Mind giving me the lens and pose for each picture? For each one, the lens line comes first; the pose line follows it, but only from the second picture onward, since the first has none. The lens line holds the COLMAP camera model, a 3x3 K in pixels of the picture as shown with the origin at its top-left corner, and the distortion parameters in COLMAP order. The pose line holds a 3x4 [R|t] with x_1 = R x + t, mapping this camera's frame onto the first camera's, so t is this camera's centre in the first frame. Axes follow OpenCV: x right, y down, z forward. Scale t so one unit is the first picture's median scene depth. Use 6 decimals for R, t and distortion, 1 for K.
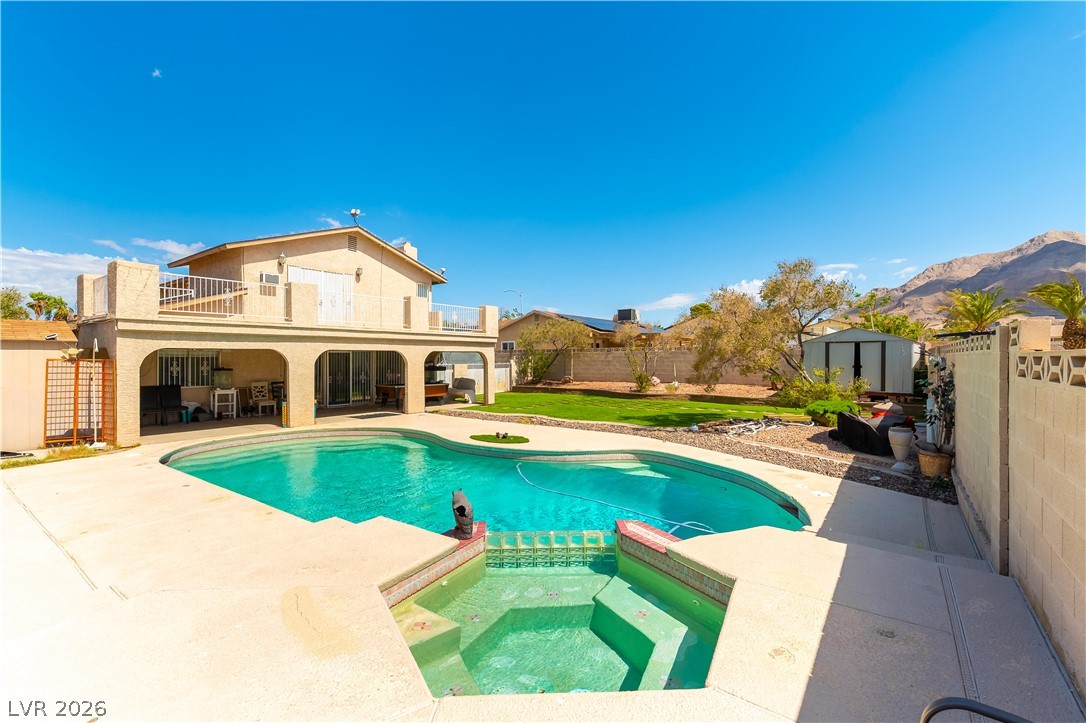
lens RADIAL K [[478.9, 0, 546.5], [0, 478.9, 362.3], [0, 0, 1]] dist [0.000315, -0.000137]
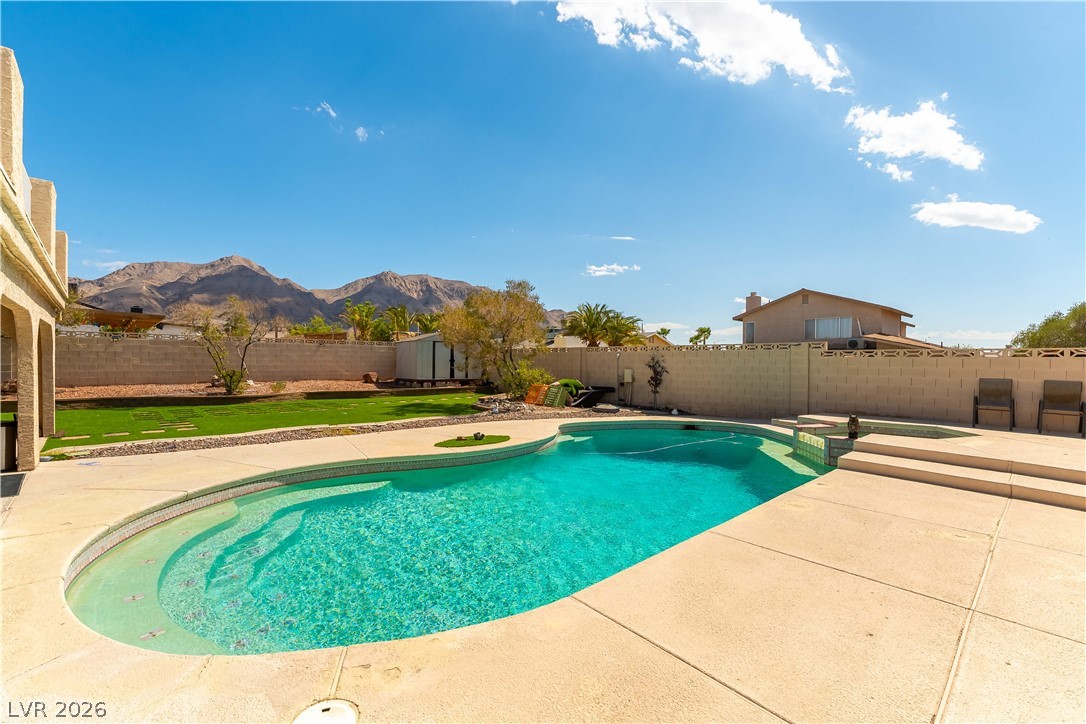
lens RADIAL K [[476.2, 0, 551.4], [0, 476.2, 367.9], [0, 0, 1]] dist [0.000835, -0.000908]
pose [[0.153912, -0.008573, 0.988047, -0.447006], [-0.000781, 0.999961, 0.008798, 0.010850], [-0.988084, -0.002125, 0.153899, 0.354681]]
